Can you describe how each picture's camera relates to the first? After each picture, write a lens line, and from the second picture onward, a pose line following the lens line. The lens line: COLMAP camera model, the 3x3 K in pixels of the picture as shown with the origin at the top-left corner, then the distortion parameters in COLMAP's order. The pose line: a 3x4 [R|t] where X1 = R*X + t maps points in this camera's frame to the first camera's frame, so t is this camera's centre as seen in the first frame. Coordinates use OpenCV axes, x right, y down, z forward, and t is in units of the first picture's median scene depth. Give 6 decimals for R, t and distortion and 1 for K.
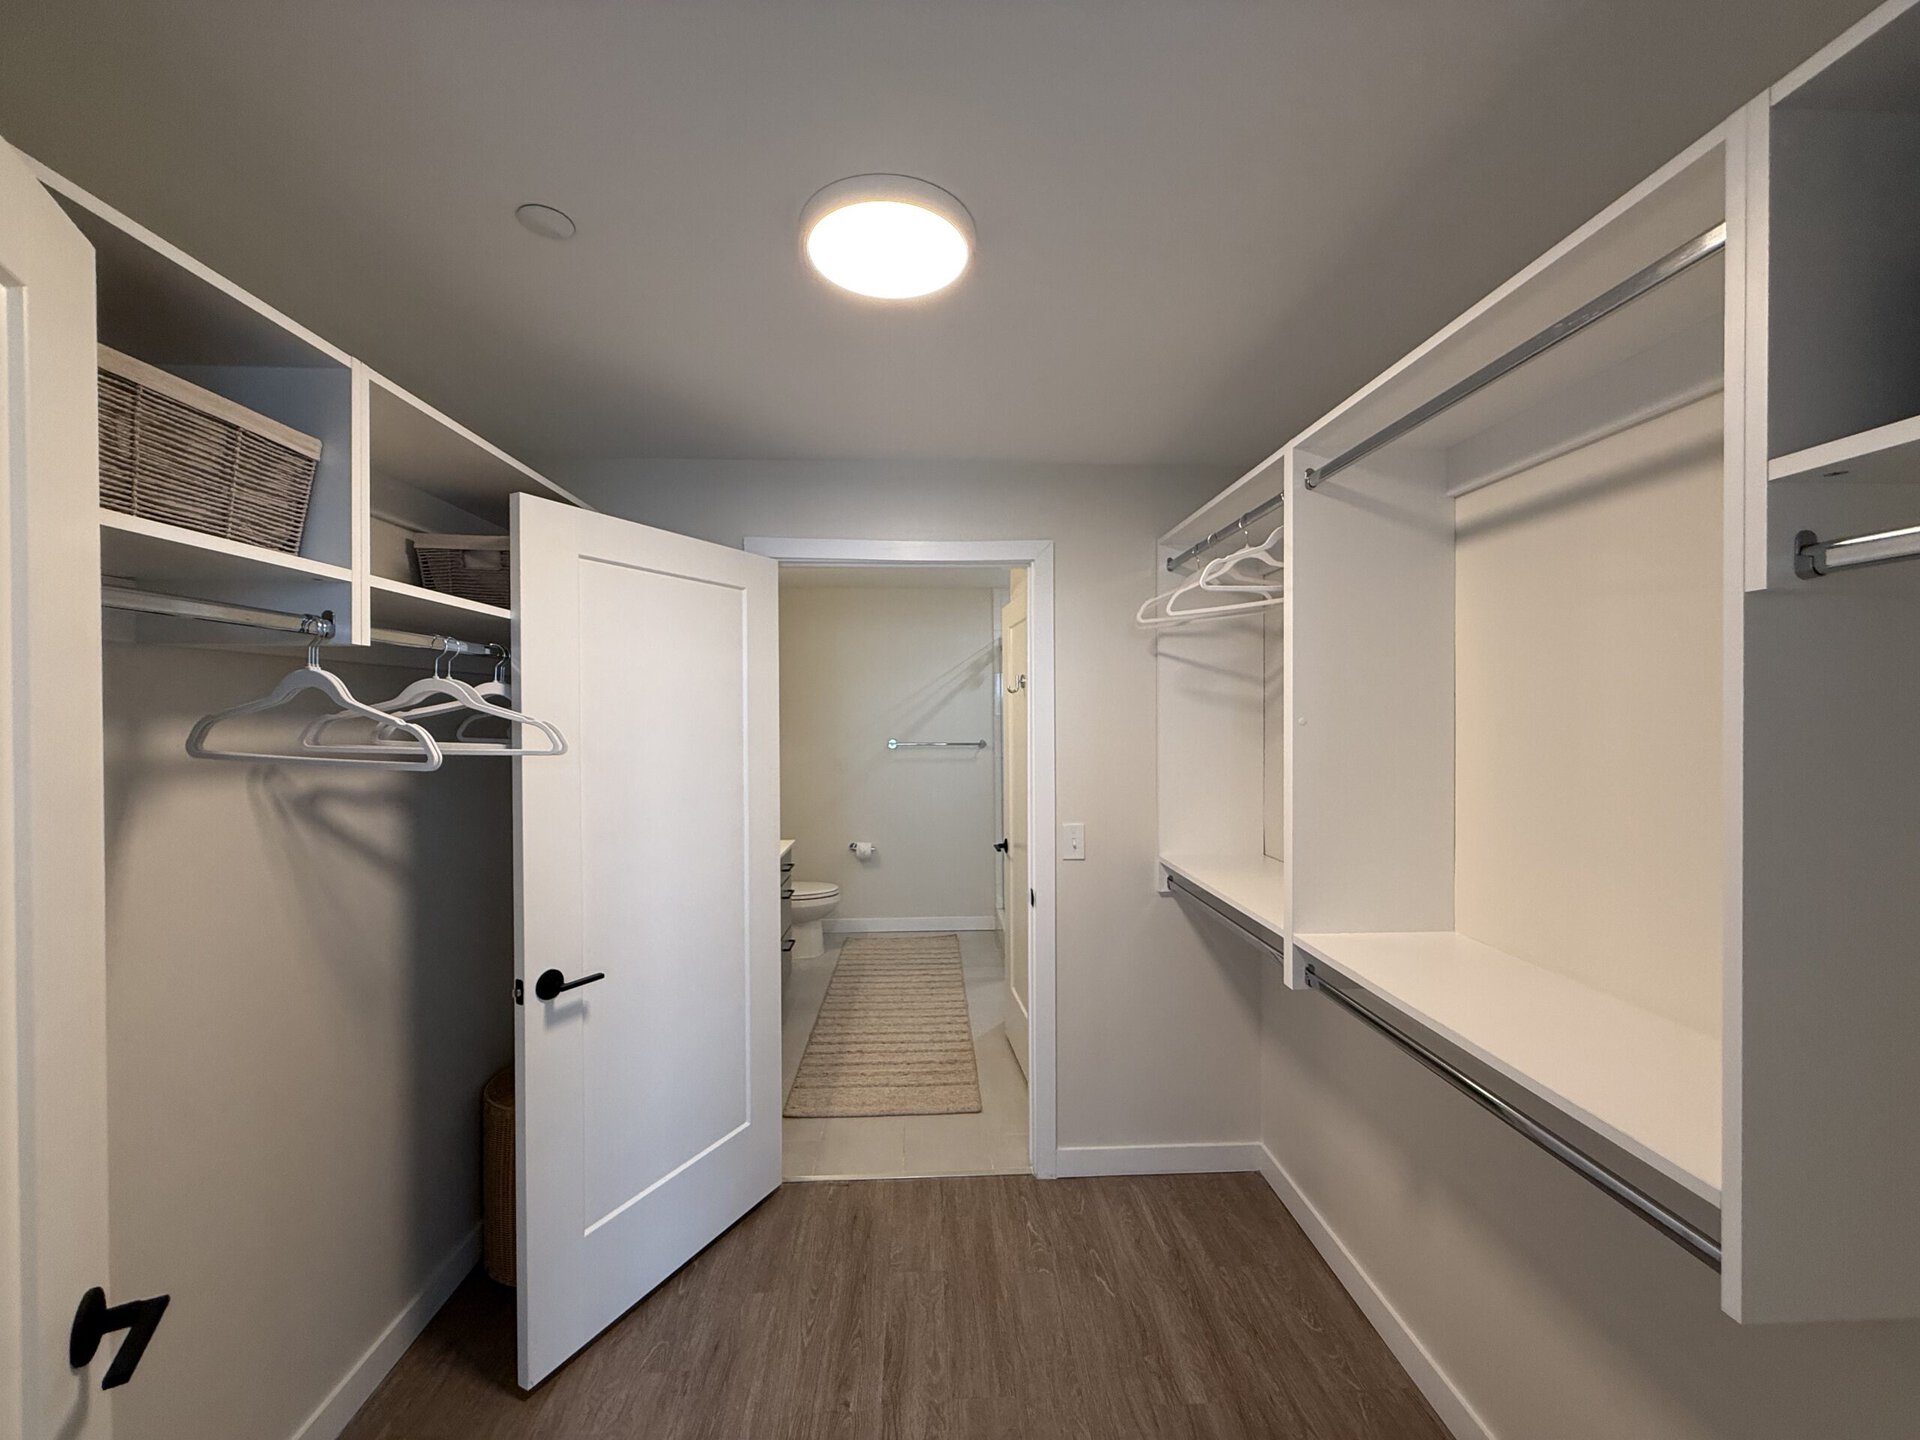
lens RADIAL K [[759.7, 0, 959.2], [0, 759.7, 721.8], [0, 0, 1]] dist [-0.000283, -0.000559]
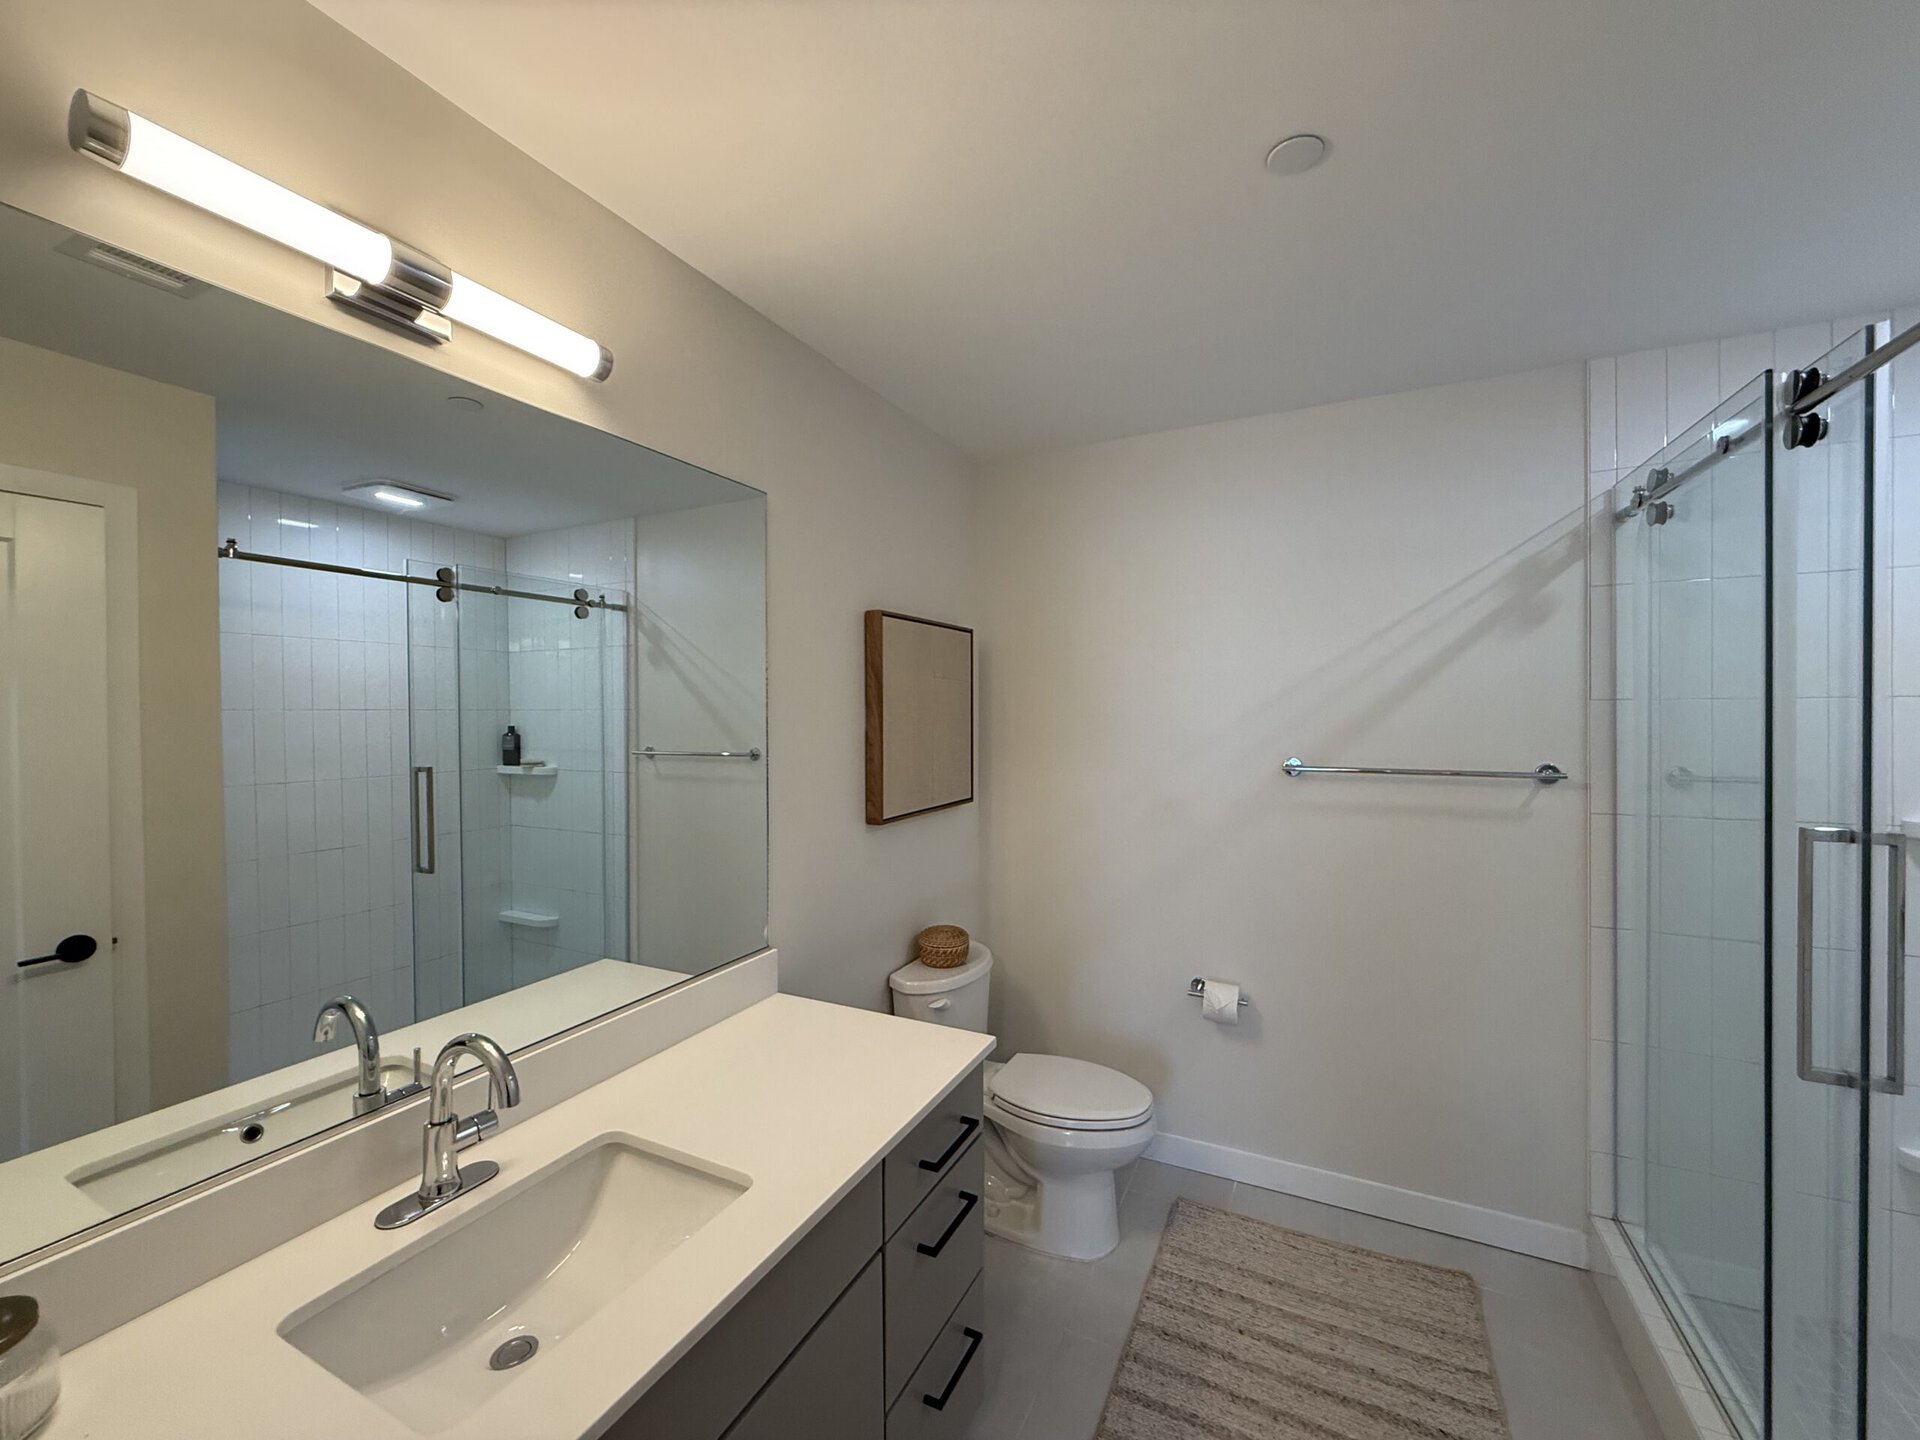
lens RADIAL K [[759.7, 0, 952.7], [0, 759.7, 720.4], [0, 0, 1]] dist [-0.000283, -0.000559]
pose [[0.868977, 0.006088, -0.494815, -0.042309], [-0.001503, 0.999952, 0.009664, -0.001924], [0.494850, -0.007655, 0.868945, 0.531880]]
